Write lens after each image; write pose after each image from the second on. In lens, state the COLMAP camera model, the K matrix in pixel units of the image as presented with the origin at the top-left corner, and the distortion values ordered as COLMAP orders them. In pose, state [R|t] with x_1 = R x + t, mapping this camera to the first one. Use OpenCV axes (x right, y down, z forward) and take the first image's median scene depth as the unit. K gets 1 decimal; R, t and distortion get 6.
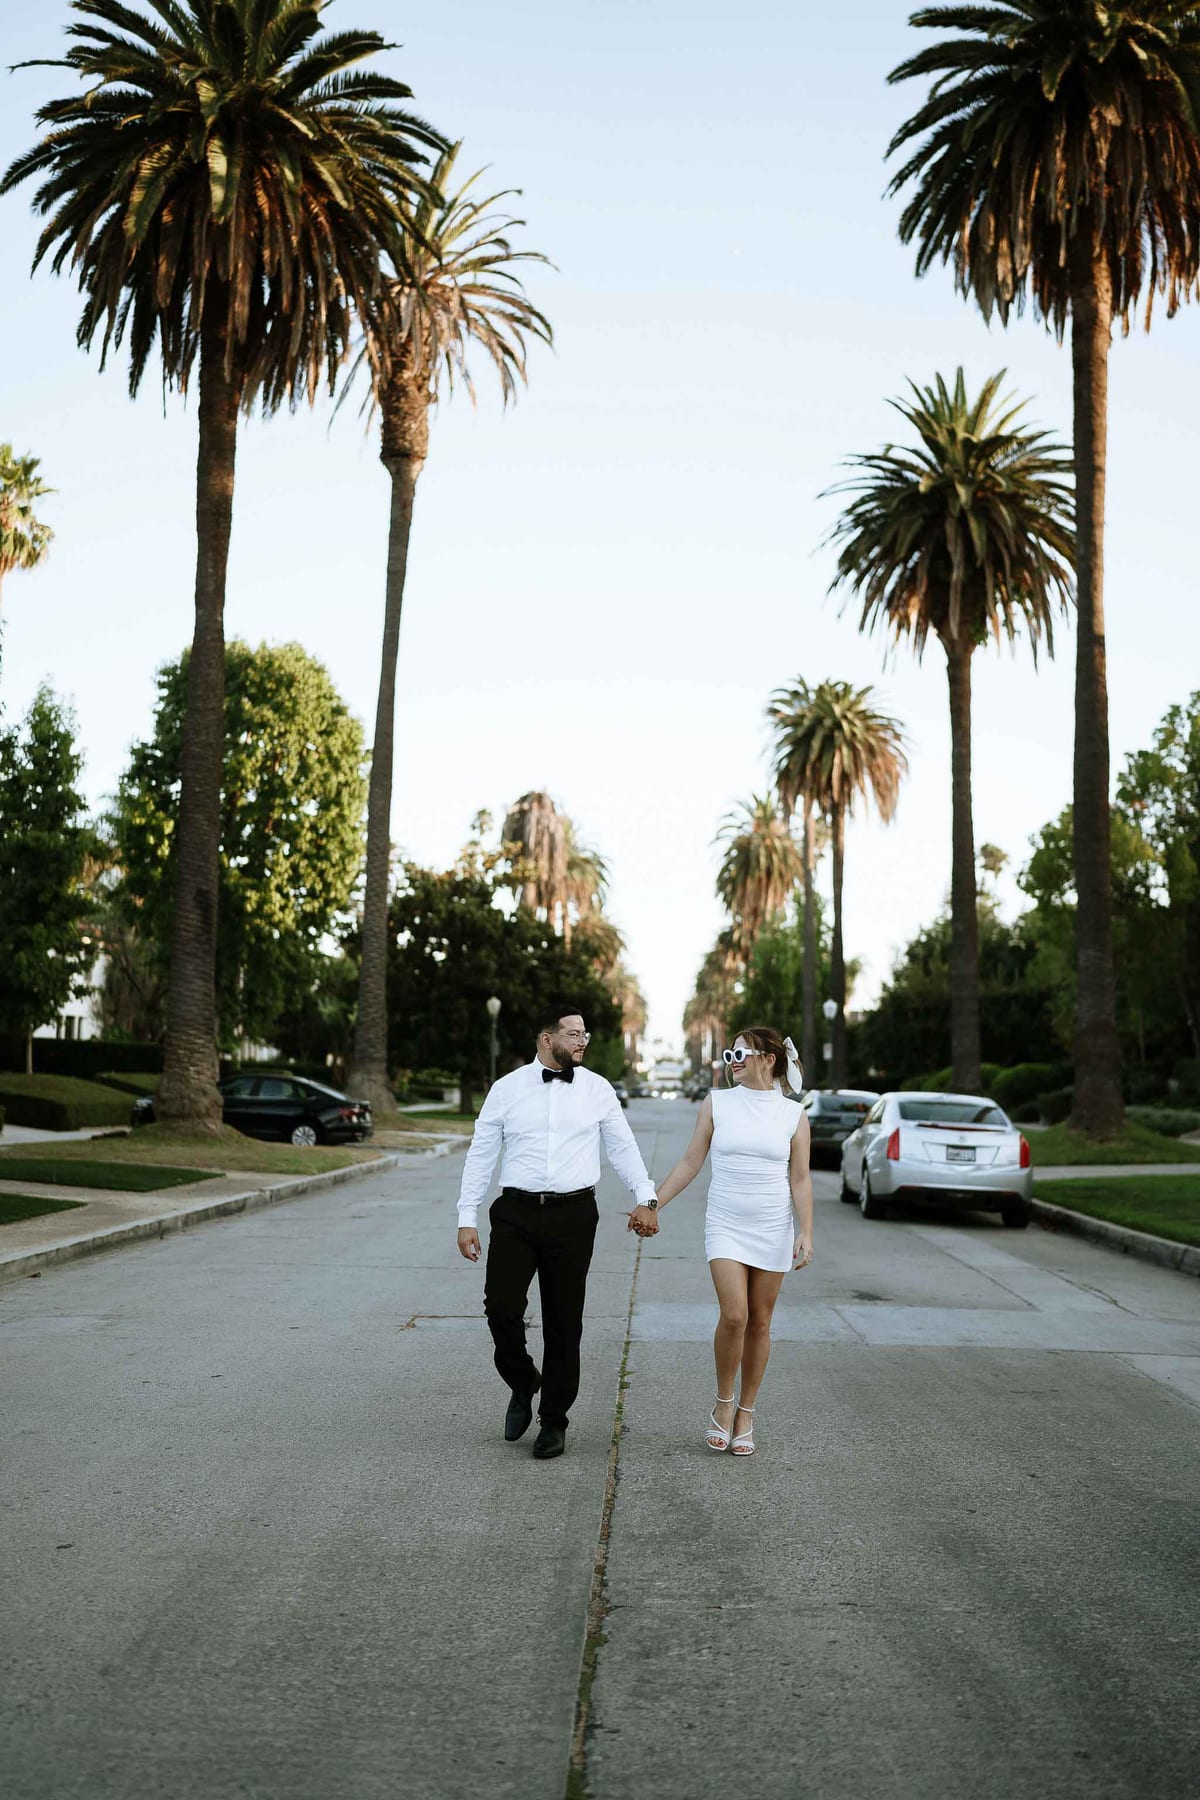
lens RADIAL K [[1731.4, 0, 591.1], [0, 1731.4, 907.9], [0, 0, 1]] dist [-0.046611, 0.160759]
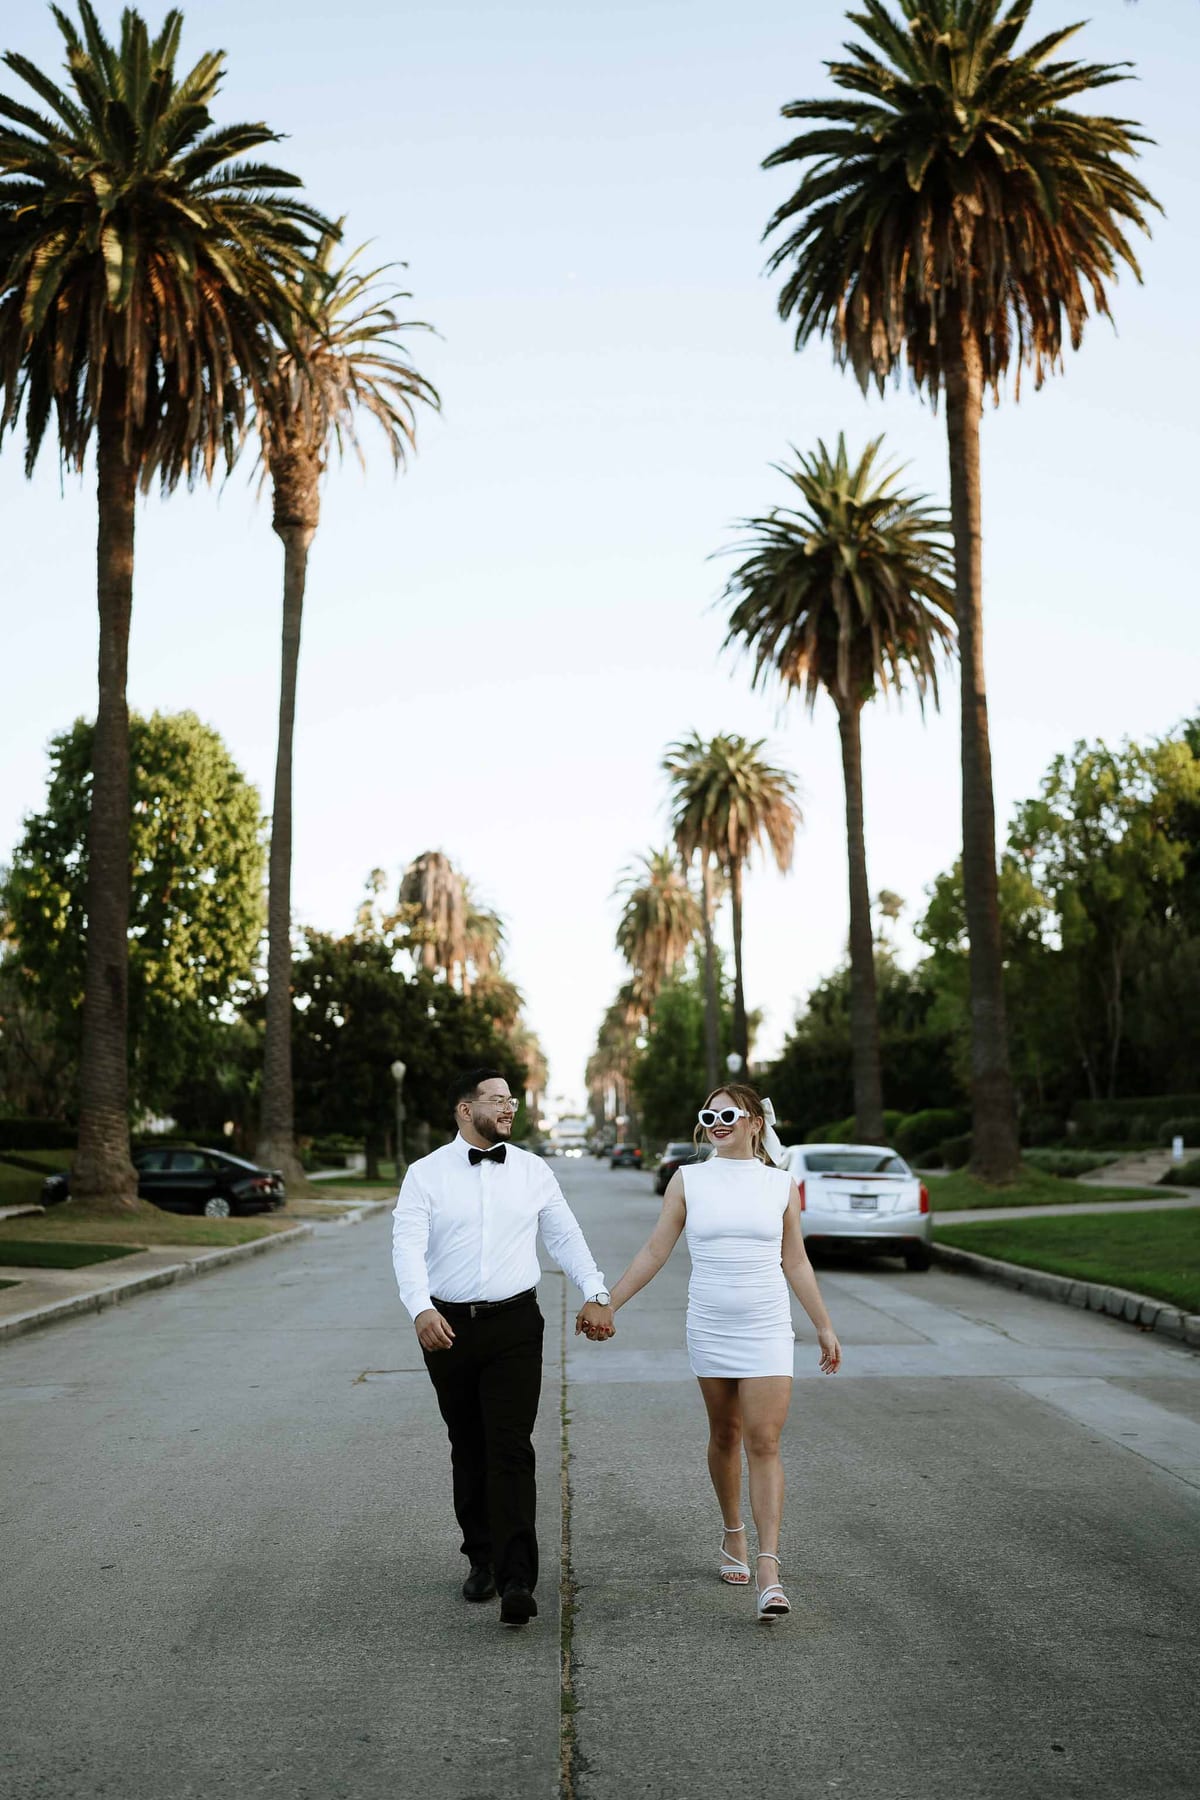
lens RADIAL K [[1779.4, 0, 595.1], [0, 1779.4, 908.5], [0, 0, 1]] dist [-0.044915, 0.164688]
pose [[0.997679, -0.026613, 0.062672, -0.005560], [0.028408, 0.999206, -0.027923, -0.004875], [-0.061879, 0.029638, 0.997643, -0.034121]]
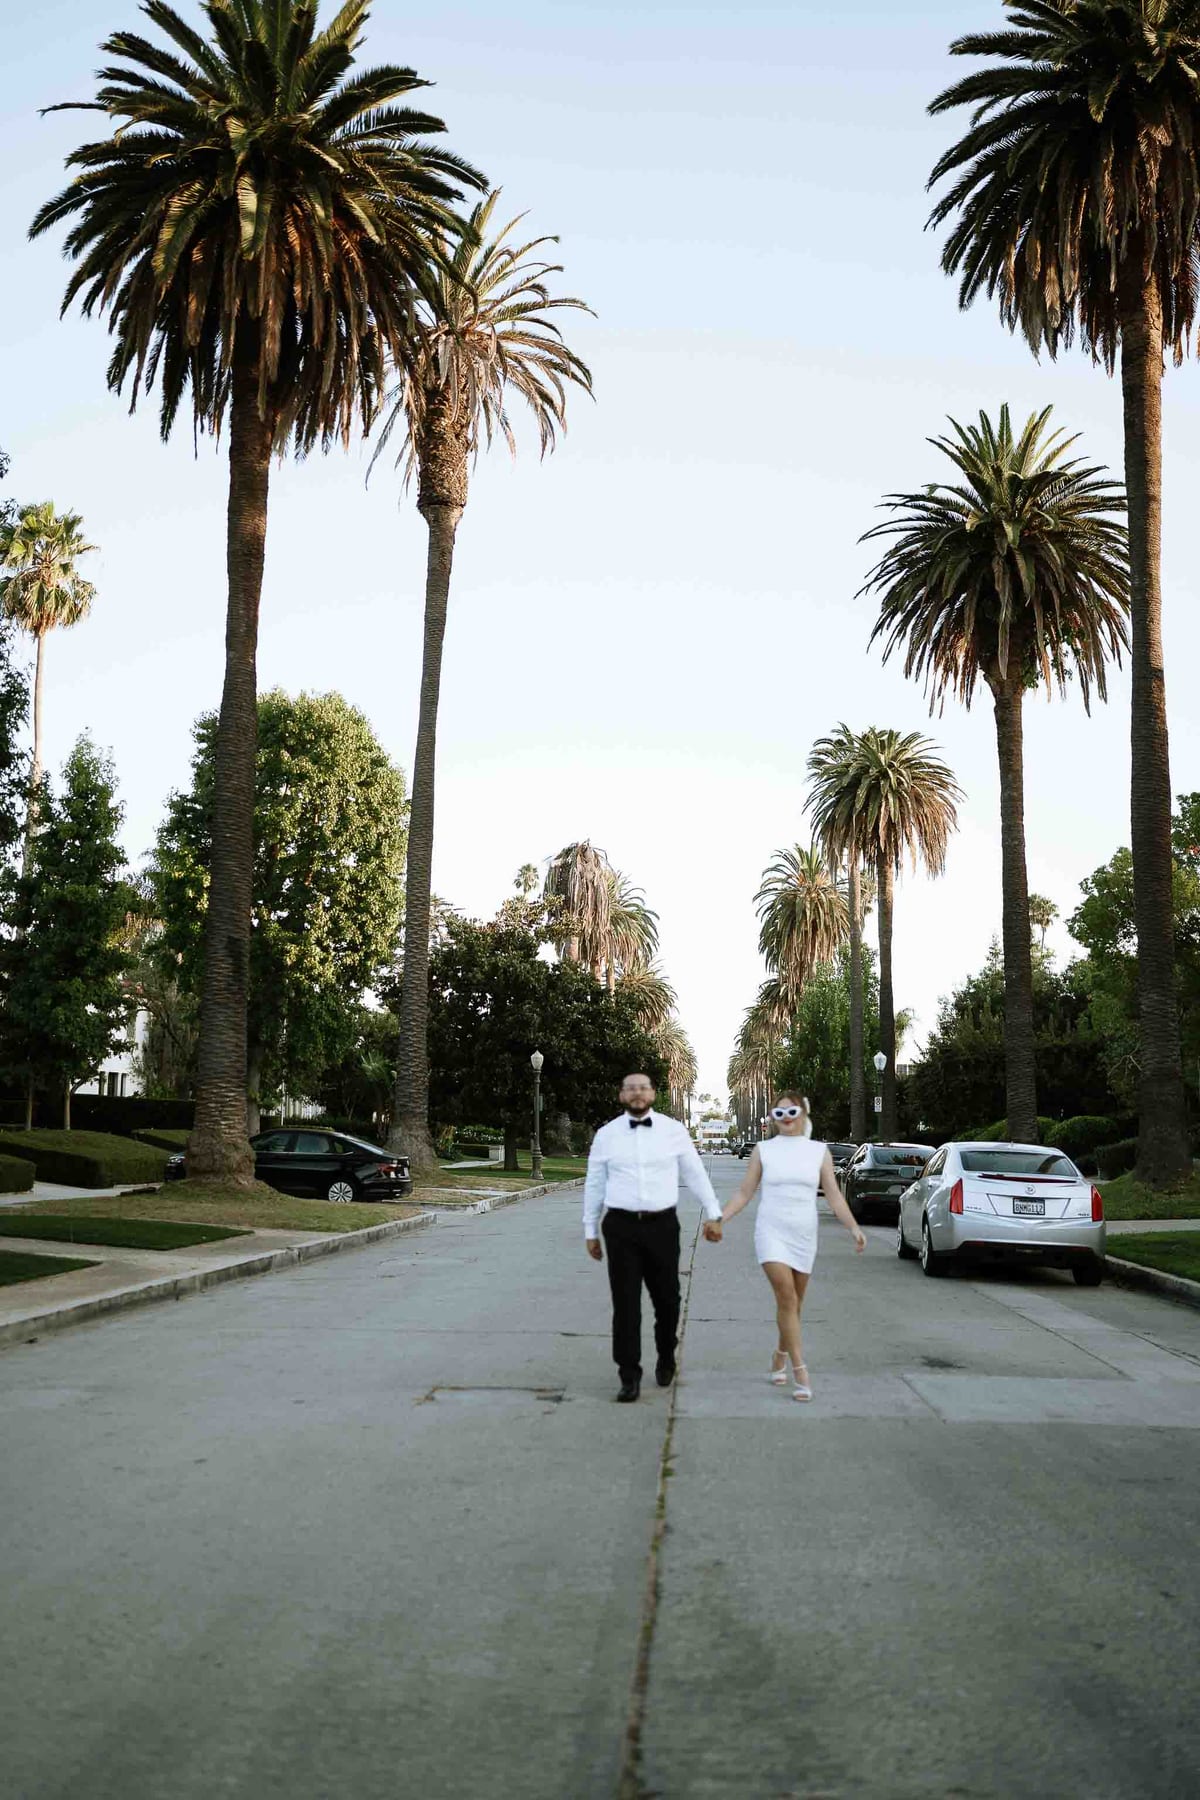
lens RADIAL K [[1709.5, 0, 593.6], [0, 1709.5, 923.9], [0, 0, 1]] dist [-0.053084, 0.150397]
pose [[0.999642, -0.008282, -0.025456, 0.001386], [0.007629, 0.999642, -0.025651, 0.005230], [0.025659, 0.025448, 0.999347, 0.031039]]
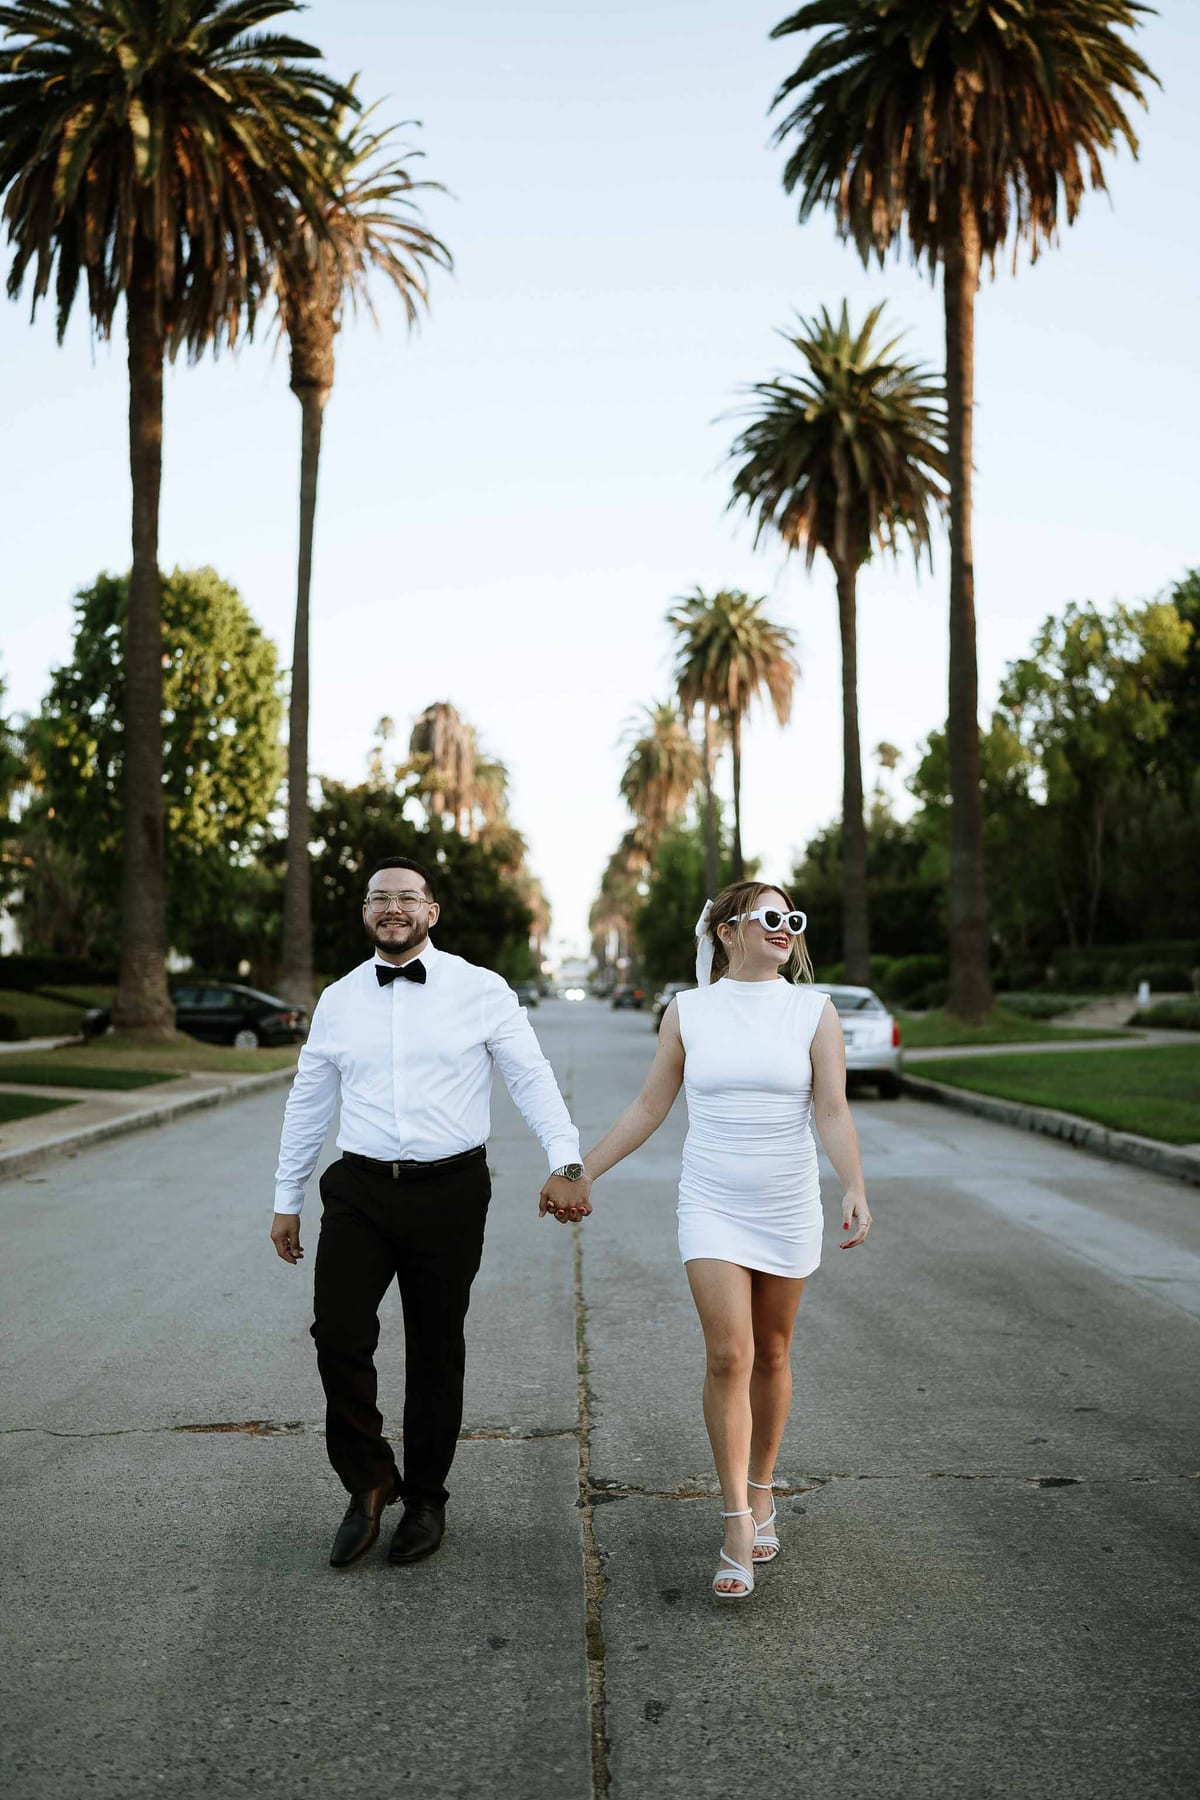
lens RADIAL K [[1773.0, 0, 599.5], [0, 1773.0, 895.2], [0, 0, 1]] dist [-0.032007, 0.167085]
pose [[0.997839, -0.022791, 0.061631, -0.009332], [0.019599, 0.998460, 0.051908, -0.008584], [-0.062719, -0.050588, 0.996748, -0.082493]]
